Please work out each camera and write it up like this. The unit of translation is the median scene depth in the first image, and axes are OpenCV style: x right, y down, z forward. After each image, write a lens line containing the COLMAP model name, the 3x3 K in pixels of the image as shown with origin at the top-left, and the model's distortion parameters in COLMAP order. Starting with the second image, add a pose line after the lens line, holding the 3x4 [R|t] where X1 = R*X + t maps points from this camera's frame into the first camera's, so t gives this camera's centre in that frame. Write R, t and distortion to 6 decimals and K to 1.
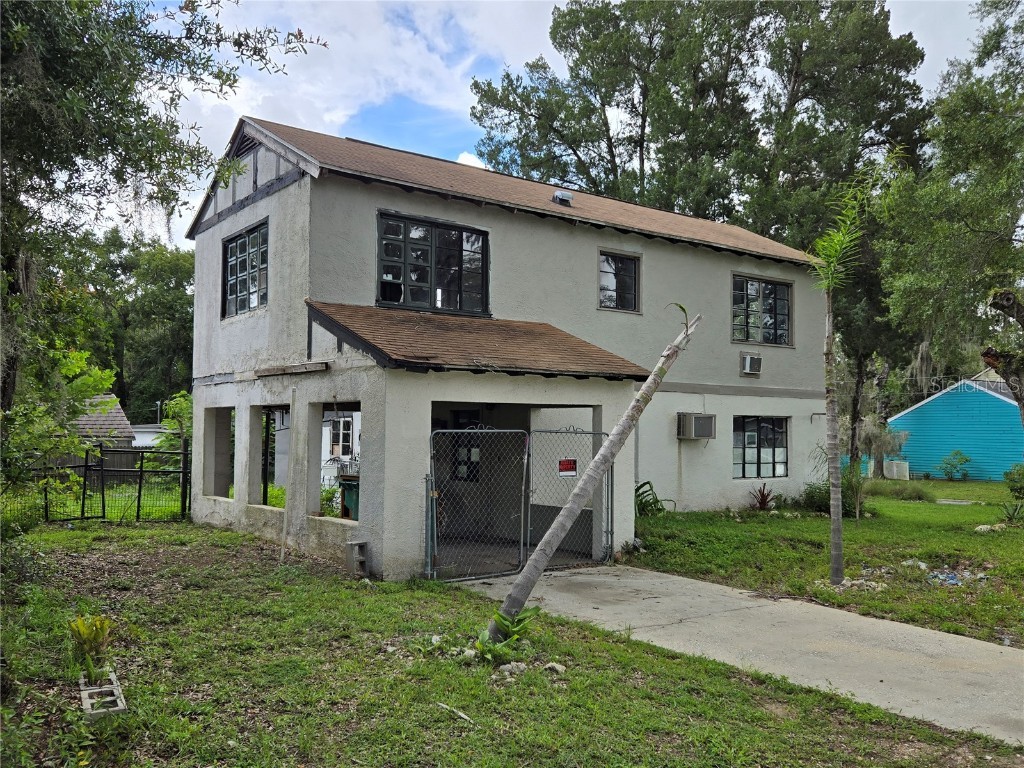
lens RADIAL K [[698.1, 0, 512.0], [0, 698.1, 373.6], [0, 0, 1]] dist [0.045296, -0.037785]
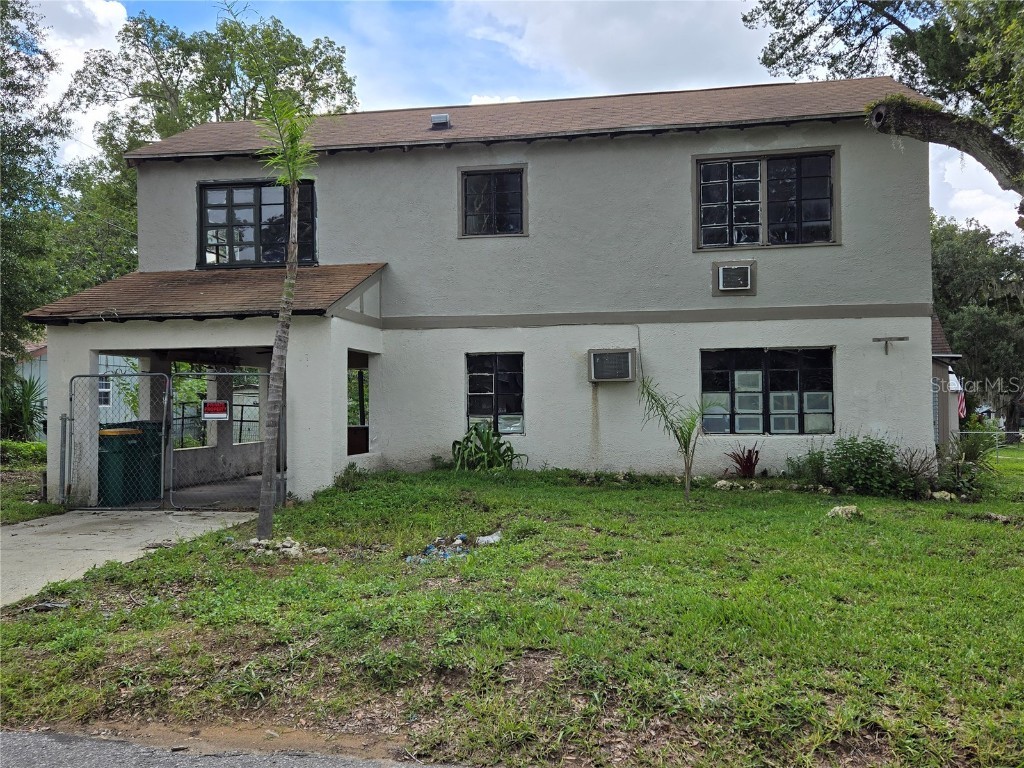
lens RADIAL K [[698.1, 0, 512.0], [0, 698.1, 373.6], [0, 0, 1]] dist [0.045296, -0.037785]
pose [[0.789177, -0.039635, -0.612885, 0.641583], [0.069101, 0.997309, 0.024482, 0.055117], [0.610266, -0.061671, 0.789793, 0.295641]]
